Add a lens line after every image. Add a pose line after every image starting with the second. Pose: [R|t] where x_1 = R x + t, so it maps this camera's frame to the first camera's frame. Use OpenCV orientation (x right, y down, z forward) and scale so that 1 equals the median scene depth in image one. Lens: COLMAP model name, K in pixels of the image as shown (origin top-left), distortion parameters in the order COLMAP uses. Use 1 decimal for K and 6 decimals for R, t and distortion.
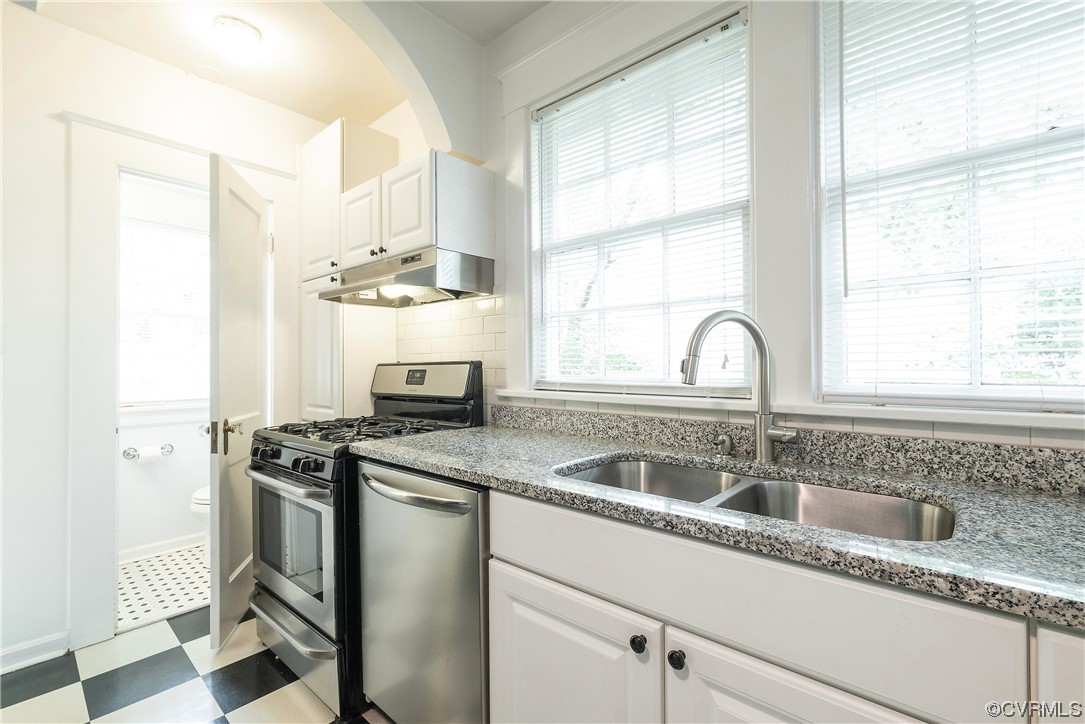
lens RADIAL K [[479.6, 0, 546.1], [0, 479.6, 359.7], [0, 0, 1]] dist [0.006882, -0.000939]
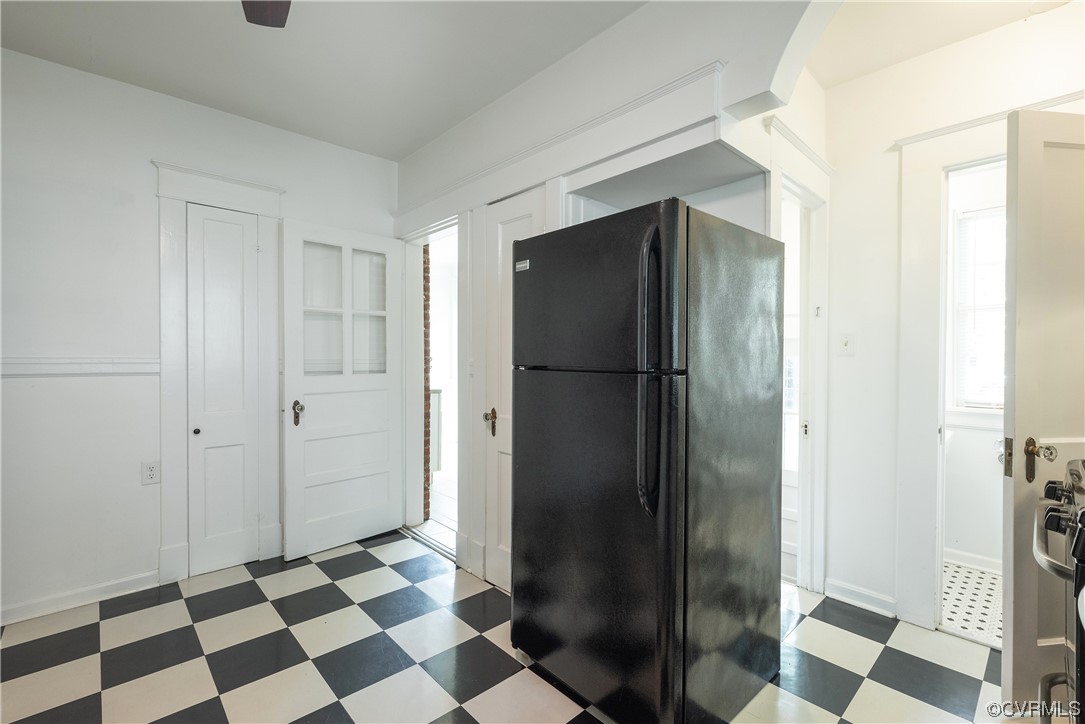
lens RADIAL K [[479.6, 0, 544.9], [0, 479.6, 364.9], [0, 0, 1]] dist [0.006882, -0.000939]
pose [[-0.087370, 0.017137, -0.996029, 0.133044], [0.005589, 0.999845, 0.016713, -0.009809], [0.996160, -0.004107, -0.087452, 0.181351]]
